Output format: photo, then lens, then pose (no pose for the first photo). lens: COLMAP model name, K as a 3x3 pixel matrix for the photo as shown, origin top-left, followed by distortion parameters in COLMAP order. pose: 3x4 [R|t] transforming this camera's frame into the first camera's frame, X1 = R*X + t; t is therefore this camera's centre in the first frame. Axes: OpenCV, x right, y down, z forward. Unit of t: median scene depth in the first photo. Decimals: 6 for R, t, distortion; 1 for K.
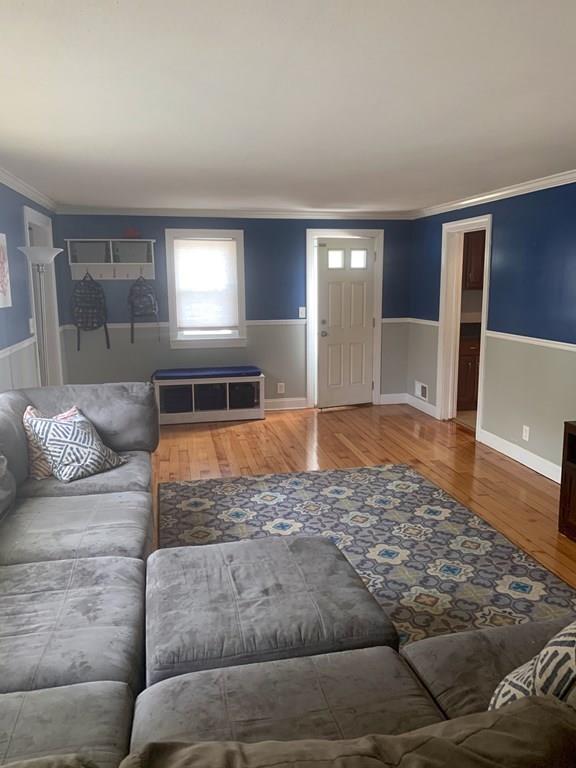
lens RADIAL K [[571.6, 0, 288.0], [0, 571.6, 384.0], [0, 0, 1]] dist [0.067359, -0.245779]
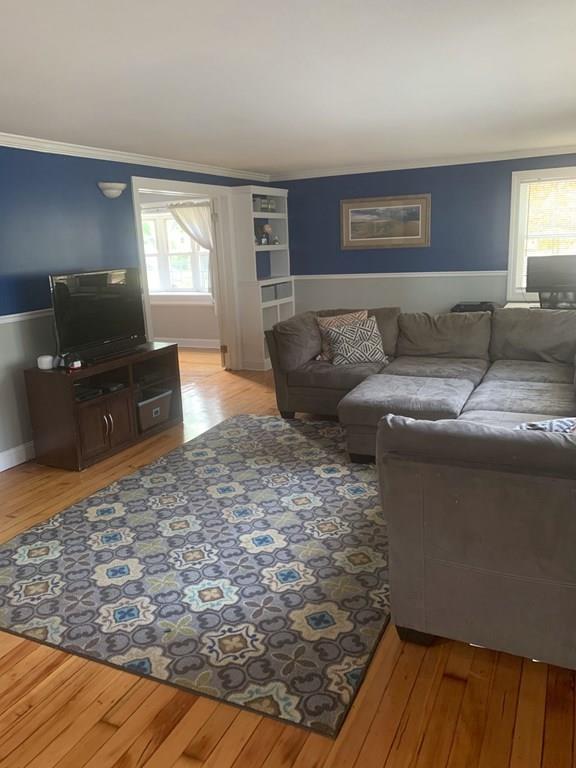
lens RADIAL K [[587.4, 0, 288.0], [0, 587.4, 384.0], [0, 0, 1]] dist [0.007924, -0.011845]
pose [[-0.798292, -0.104099, 0.593206, -0.490735], [0.151800, 0.918373, 0.365443, -0.245443], [-0.582827, 0.381779, -0.717327, 1.439898]]
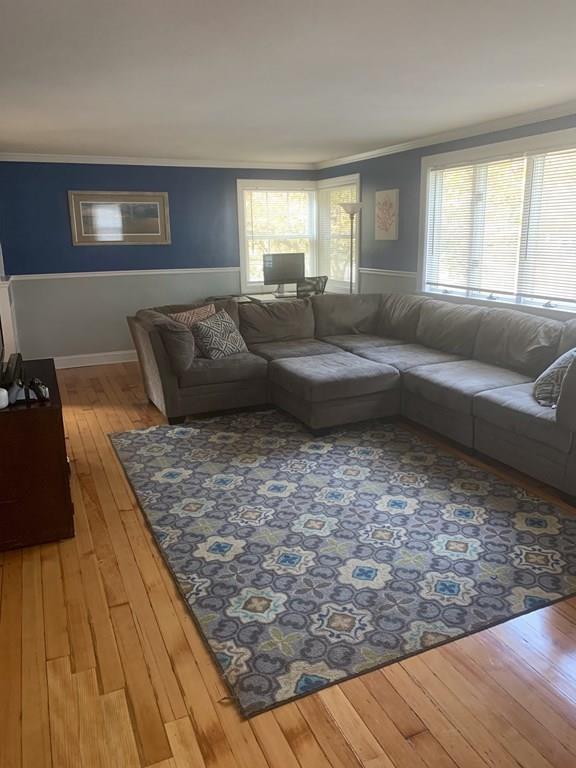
lens RADIAL K [[587.4, 0, 288.0], [0, 587.4, 384.0], [0, 0, 1]] dist [0.007924, -0.011845]
pose [[-0.977434, 0.076406, -0.196939, 0.305633], [-0.012155, 0.910407, 0.413536, -0.278827], [0.210892, 0.406598, -0.888933, 1.630652]]
